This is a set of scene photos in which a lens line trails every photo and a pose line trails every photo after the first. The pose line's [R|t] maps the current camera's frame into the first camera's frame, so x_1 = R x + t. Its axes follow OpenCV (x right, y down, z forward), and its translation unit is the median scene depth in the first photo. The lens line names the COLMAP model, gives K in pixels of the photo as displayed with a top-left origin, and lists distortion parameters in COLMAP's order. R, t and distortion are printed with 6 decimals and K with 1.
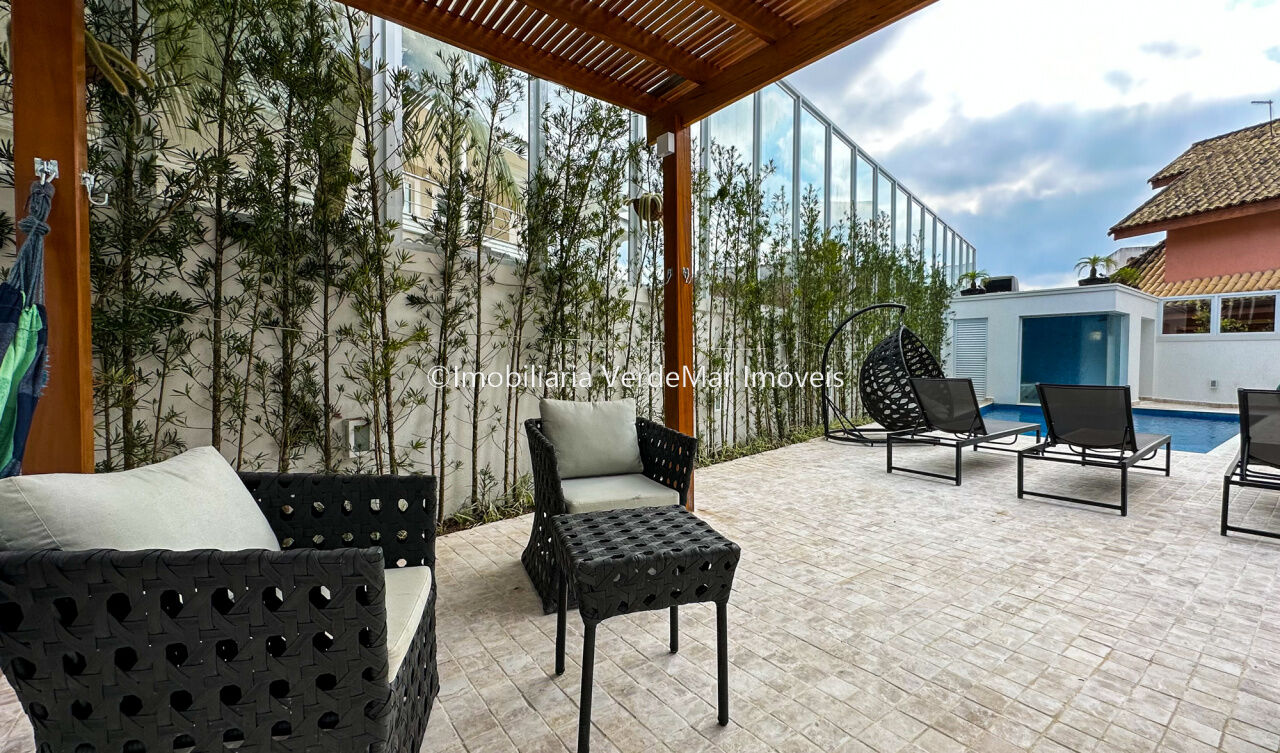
lens RADIAL K [[539.1, 0, 674.2], [0, 539.1, 378.2], [0, 0, 1]] dist [-0.001053, -0.000250]
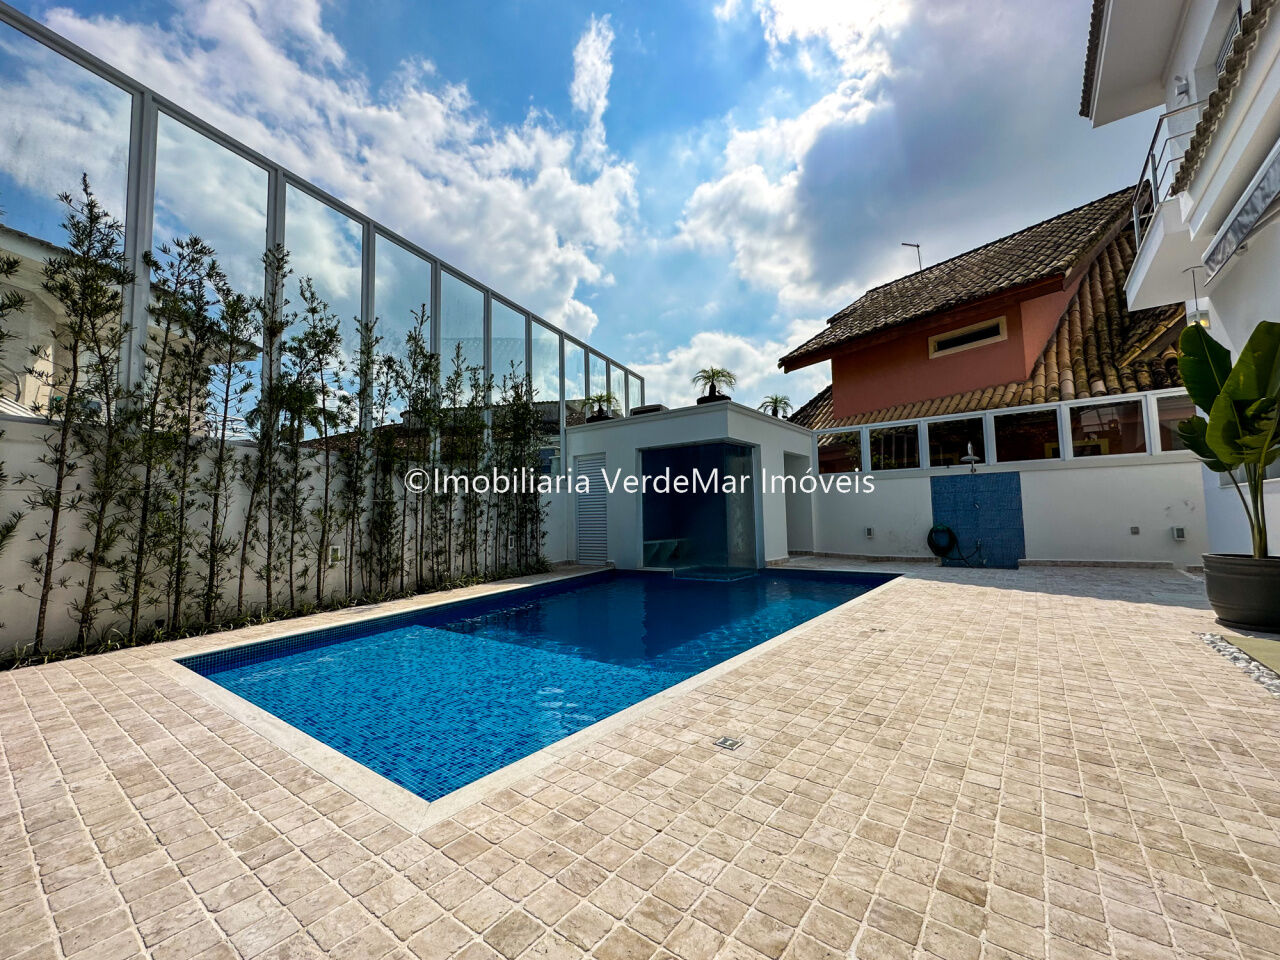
lens RADIAL K [[517.6, 0, 640.0], [0, 517.6, 480.0], [0, 0, 1]] dist [-0.000485, 0.000050]
pose [[0.967964, -0.005008, 0.251040, 0.468468], [0.031565, 0.994297, -0.101873, 0.000205], [-0.249098, 0.106533, 0.962601, 0.320352]]
